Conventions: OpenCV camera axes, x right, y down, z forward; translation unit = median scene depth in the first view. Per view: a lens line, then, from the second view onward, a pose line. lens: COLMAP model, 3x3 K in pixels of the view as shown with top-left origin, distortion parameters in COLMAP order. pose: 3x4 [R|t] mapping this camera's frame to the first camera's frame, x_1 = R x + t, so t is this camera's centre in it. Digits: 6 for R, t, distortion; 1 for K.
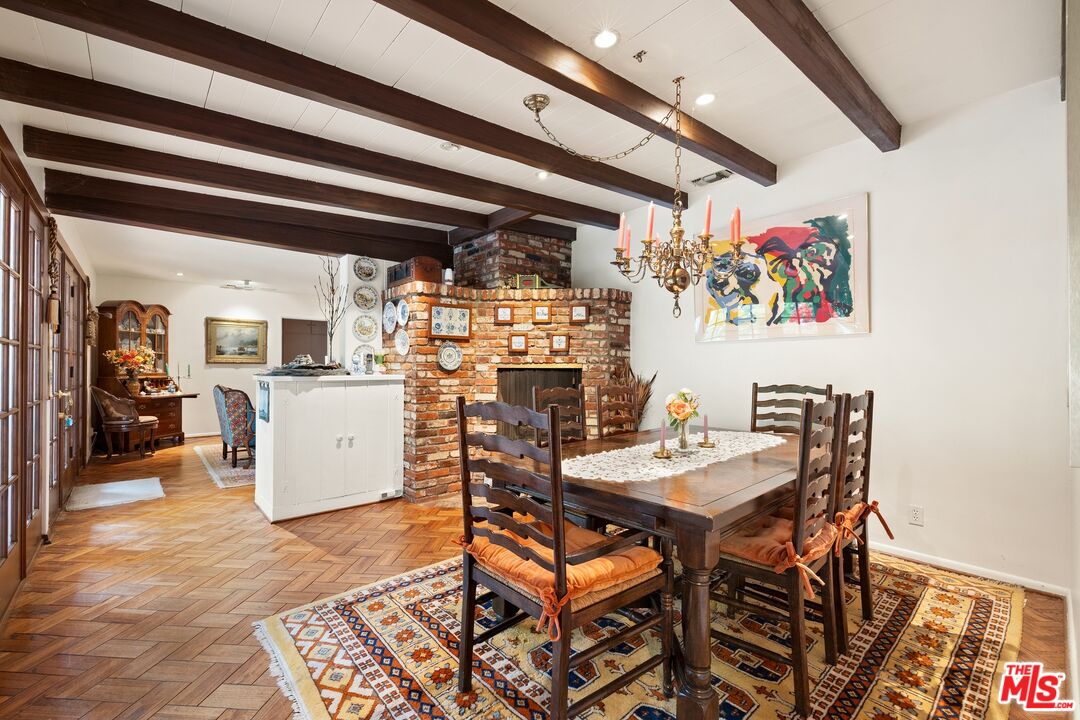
lens RADIAL K [[465.5, 0, 538.4], [0, 465.5, 361.7], [0, 0, 1]] dist [-0.002917, -0.000537]
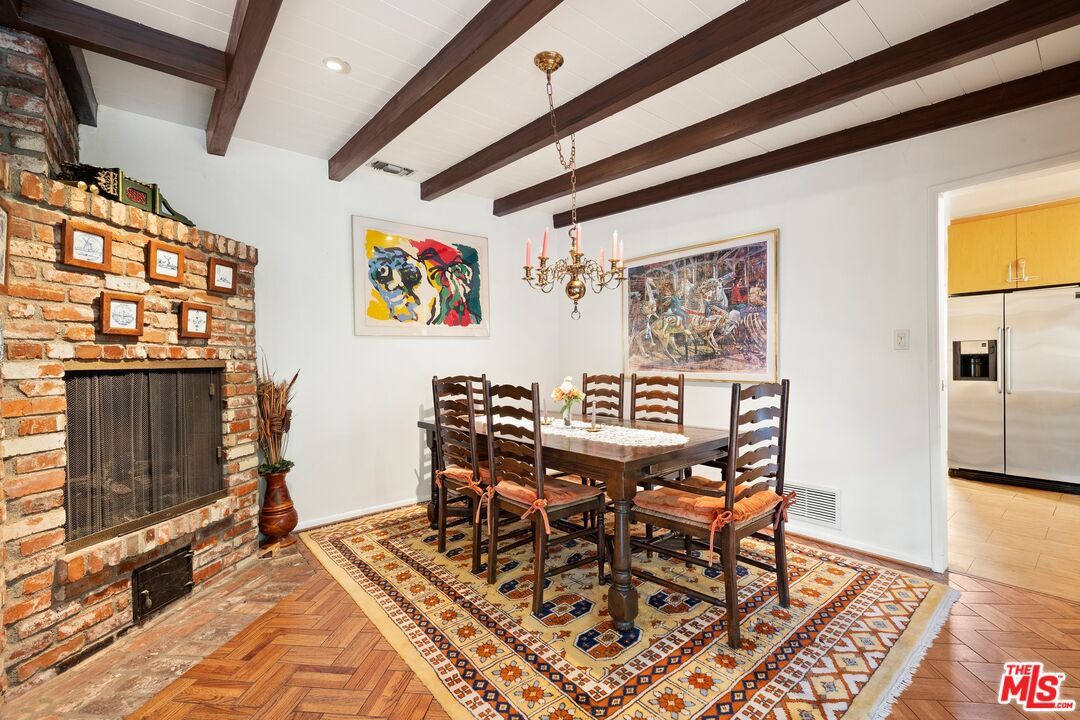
lens RADIAL K [[465.5, 0, 538.4], [0, 465.5, 361.7], [0, 0, 1]] dist [-0.002917, -0.000537]
pose [[0.023928, -0.005839, 0.999697, -0.511892], [0.004880, 0.999972, 0.005723, 0.005216], [-0.999702, 0.004741, 0.023956, 0.575829]]
